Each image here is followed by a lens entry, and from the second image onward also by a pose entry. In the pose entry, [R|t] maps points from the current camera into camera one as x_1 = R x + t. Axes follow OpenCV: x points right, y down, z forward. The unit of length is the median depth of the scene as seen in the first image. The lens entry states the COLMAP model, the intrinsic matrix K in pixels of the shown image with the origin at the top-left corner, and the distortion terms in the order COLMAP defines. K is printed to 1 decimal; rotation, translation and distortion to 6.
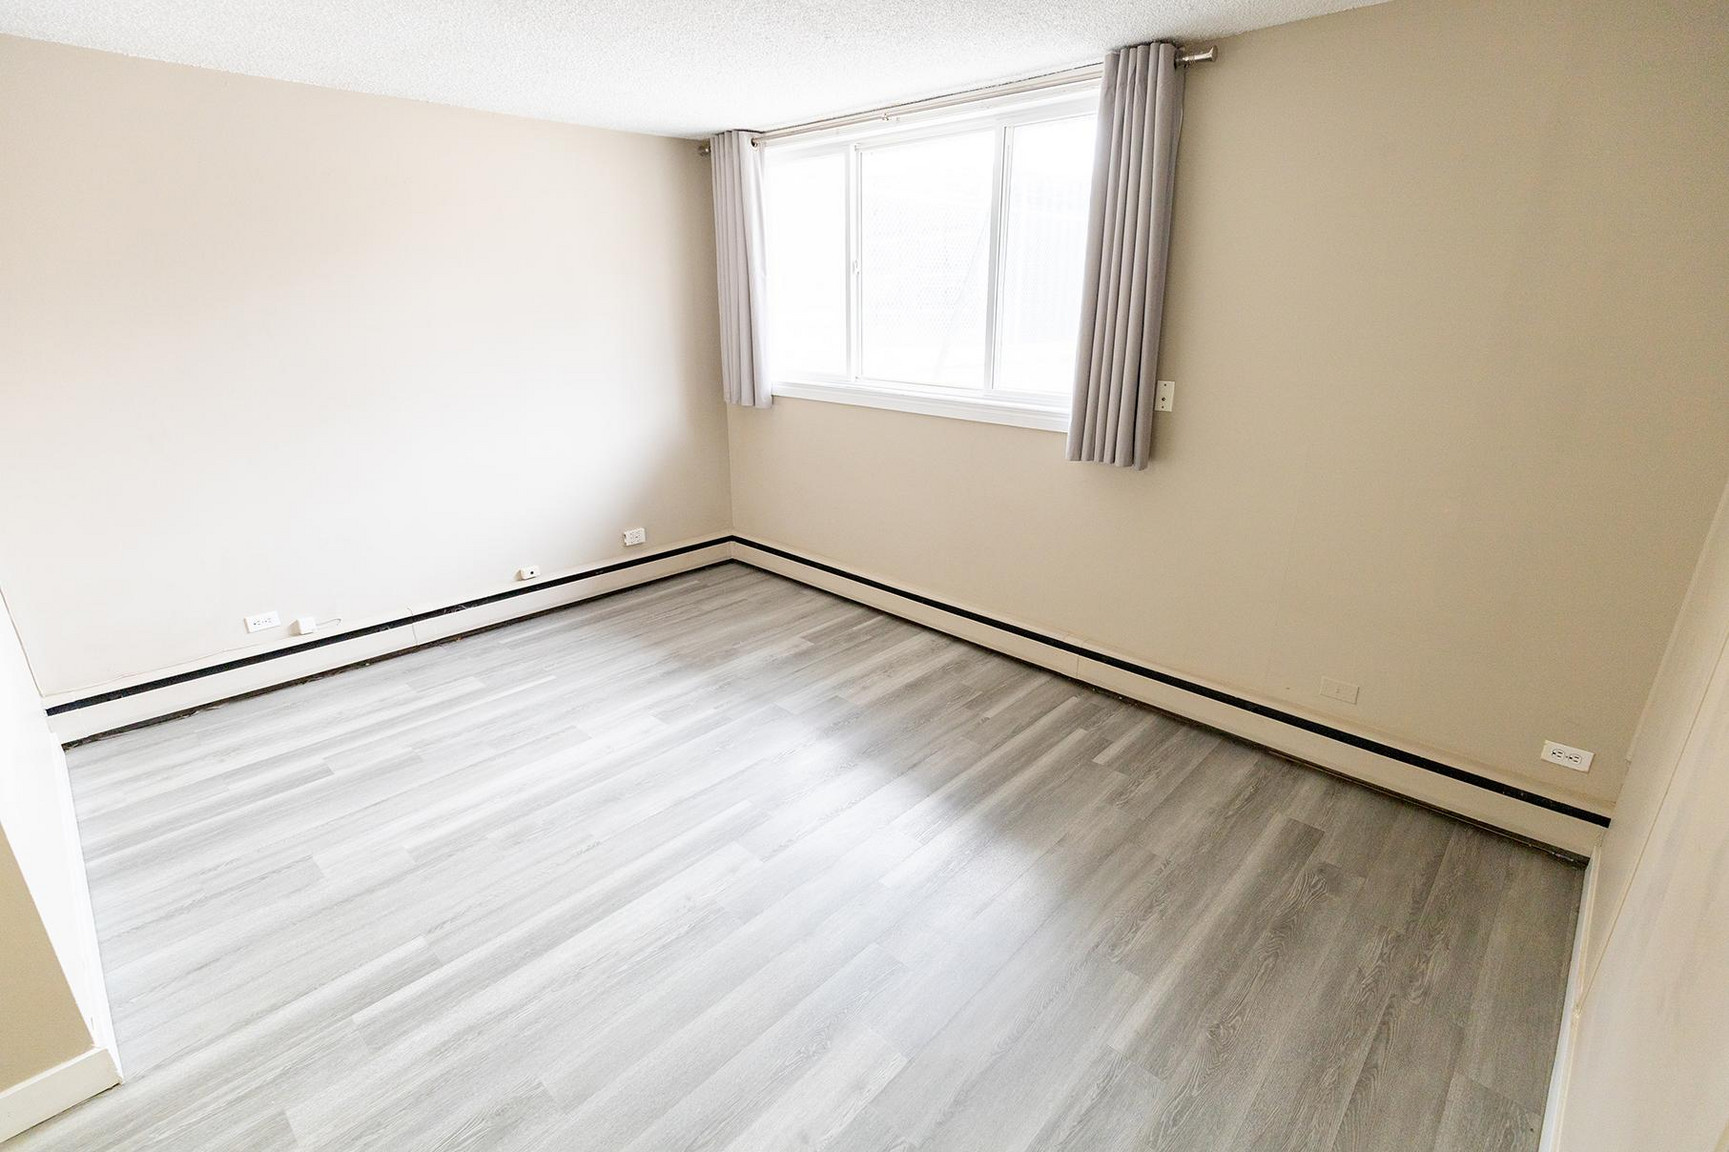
lens RADIAL K [[795.2, 0, 864.5], [0, 795.2, 576.0], [0, 0, 1]] dist [-0.000075, 0.000220]
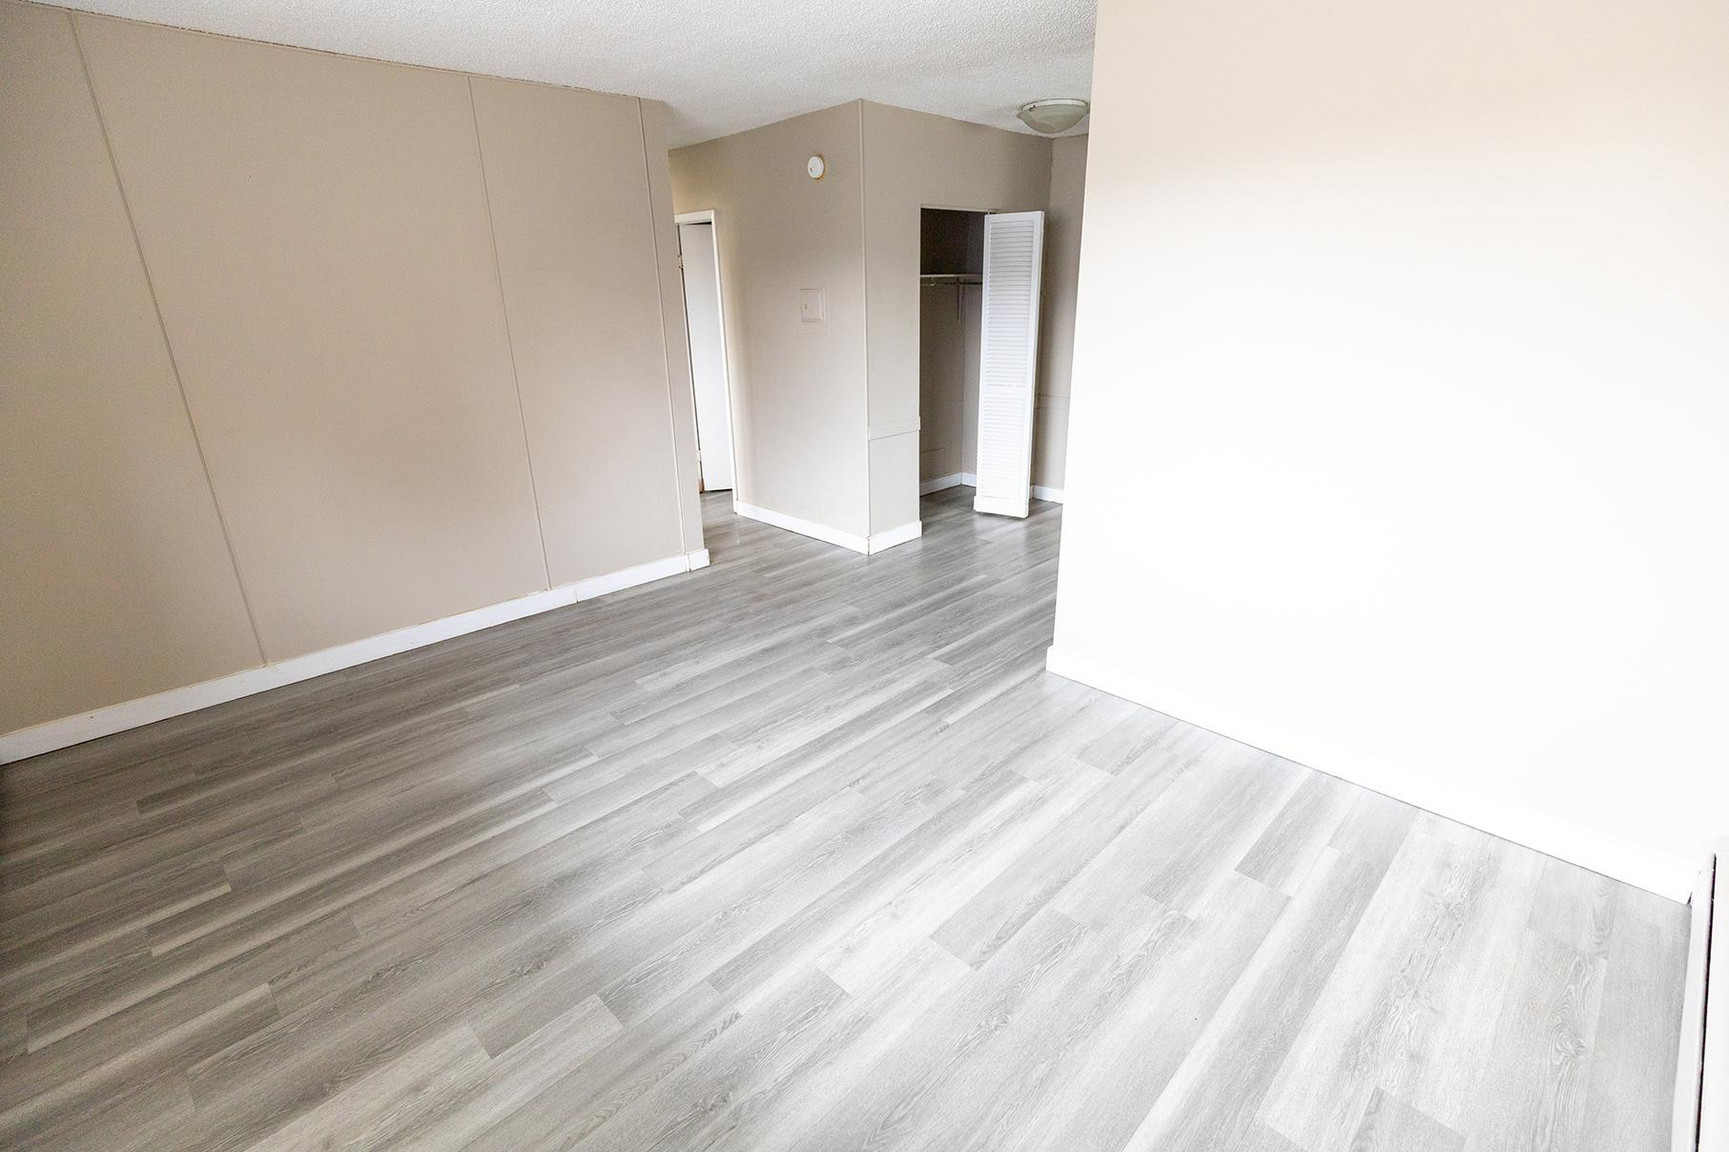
lens RADIAL K [[795.2, 0, 864.5], [0, 795.2, 576.0], [0, 0, 1]] dist [-0.000075, 0.000220]
pose [[-0.999479, 0.006560, 0.031604, -0.337213], [0.025243, 0.769065, 0.638672, -0.463682], [-0.020116, 0.639137, -0.768830, 1.409254]]
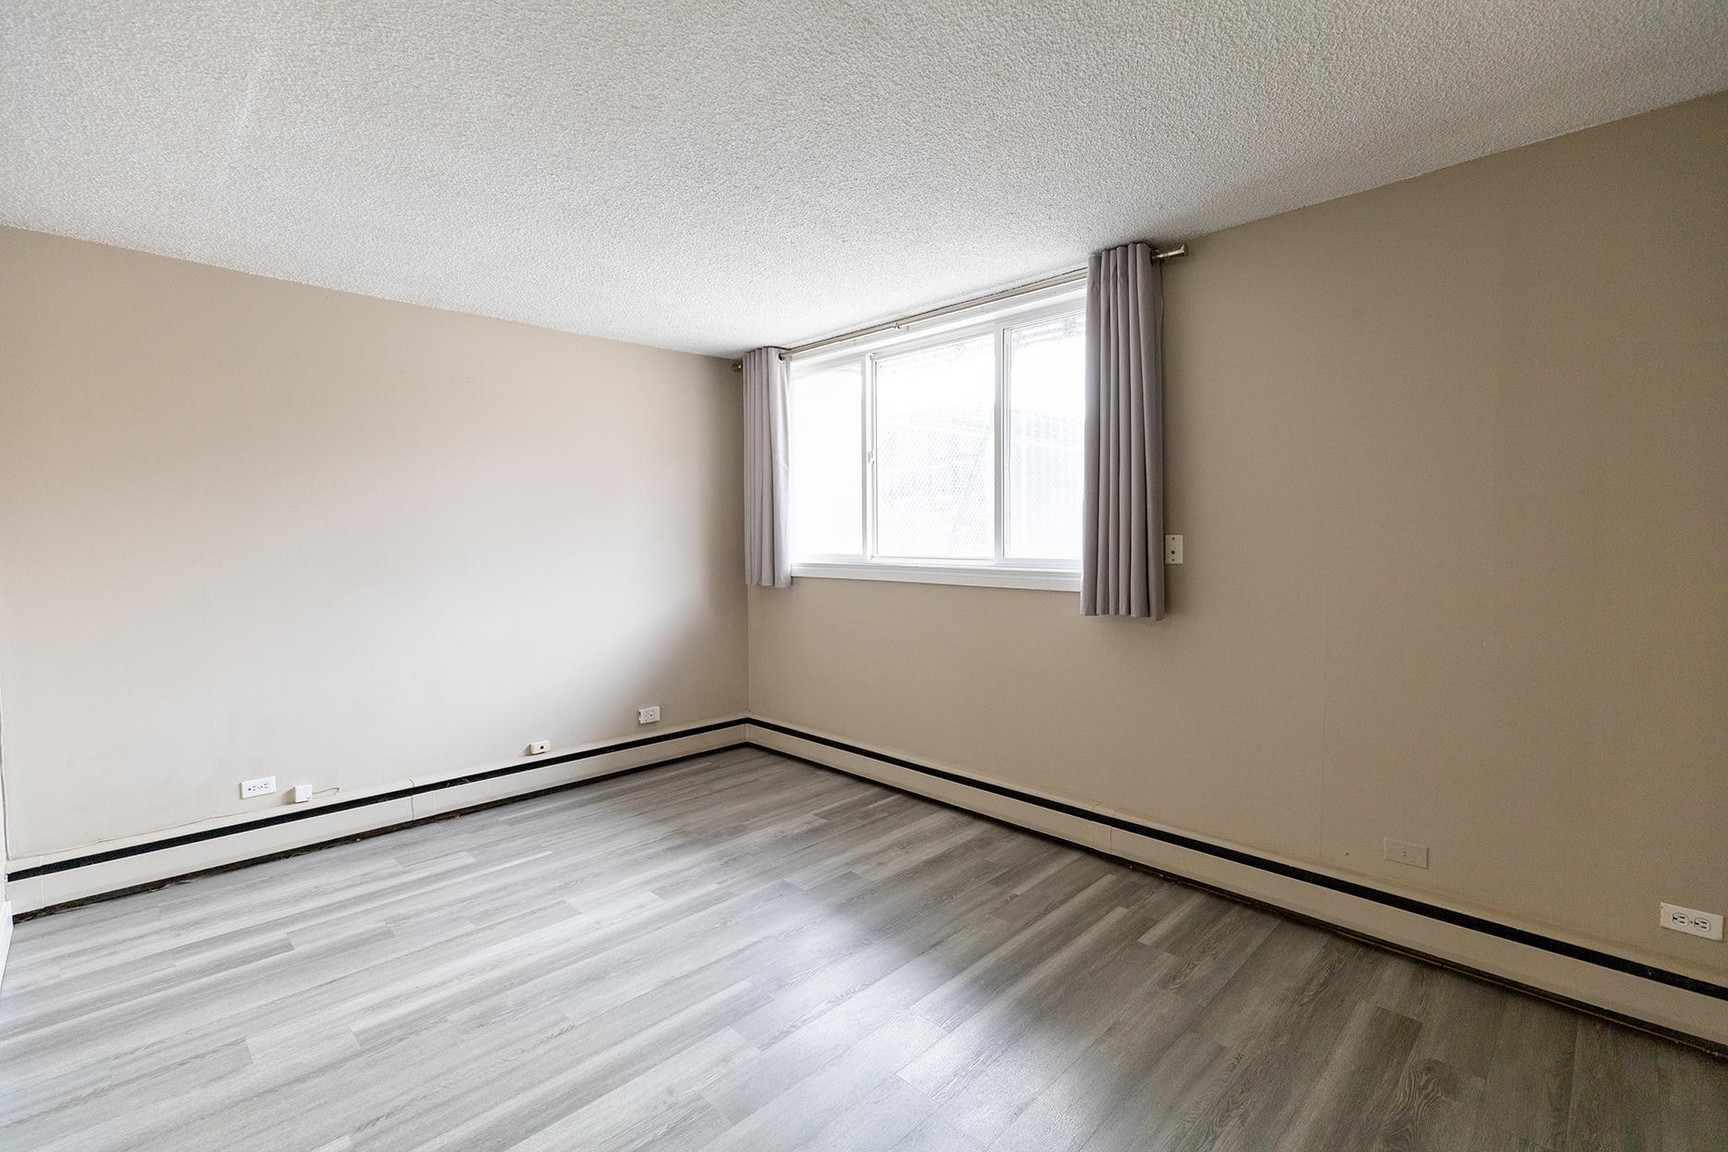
lens RADIAL K [[770.6, 0, 862.8], [0, 770.6, 577.9], [0, 0, 1]] dist [0.000681, 0.000343]
pose [[0.999661, -0.005424, -0.025478, 0.004760], [-0.001915, 0.960133, -0.279537, 0.087256], [0.025978, 0.279491, 0.959797, 0.055684]]
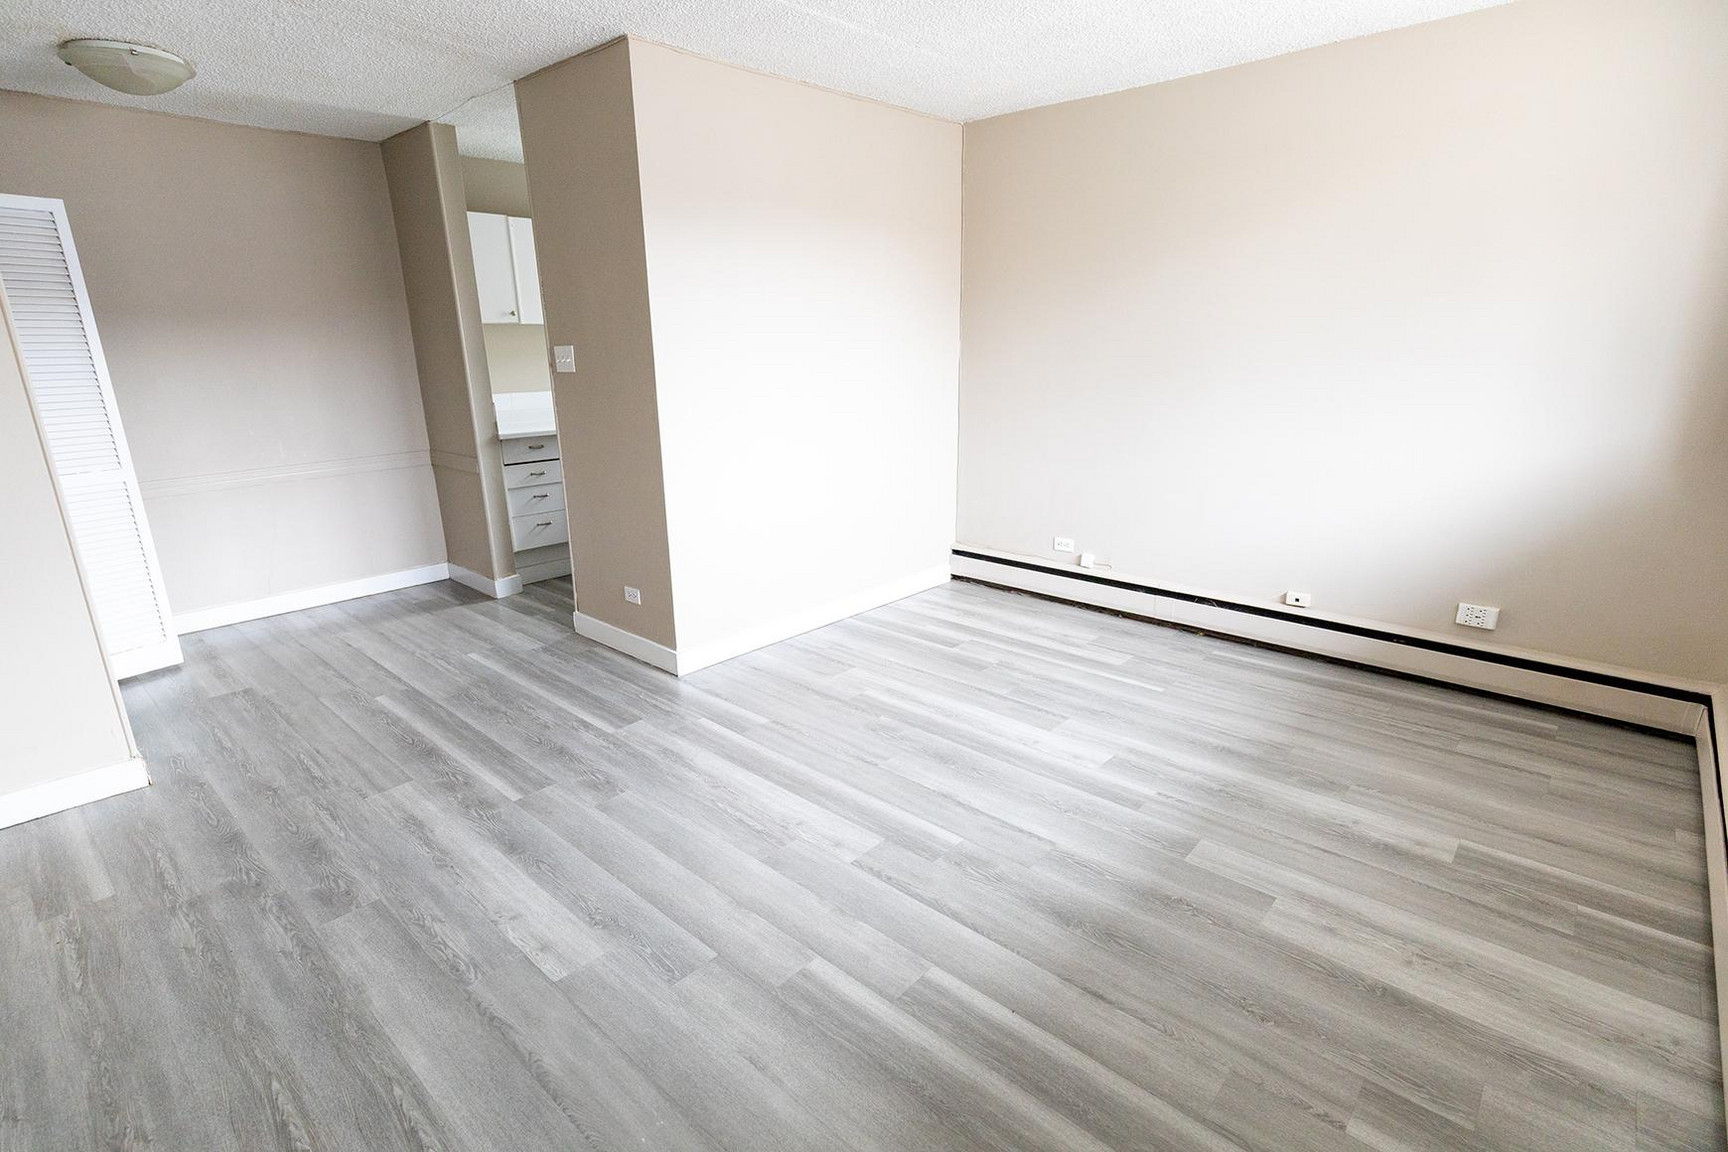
lens RADIAL K [[831.4, 0, 864.0], [0, 831.4, 576.0], [0, 0, 1]] dist [0.003619, 0.000130]
pose [[0.018319, 0.273112, -0.961808, 0.573646], [-0.321132, 0.912607, 0.253025, -0.145843], [0.946857, 0.304232, 0.104423, 0.690004]]
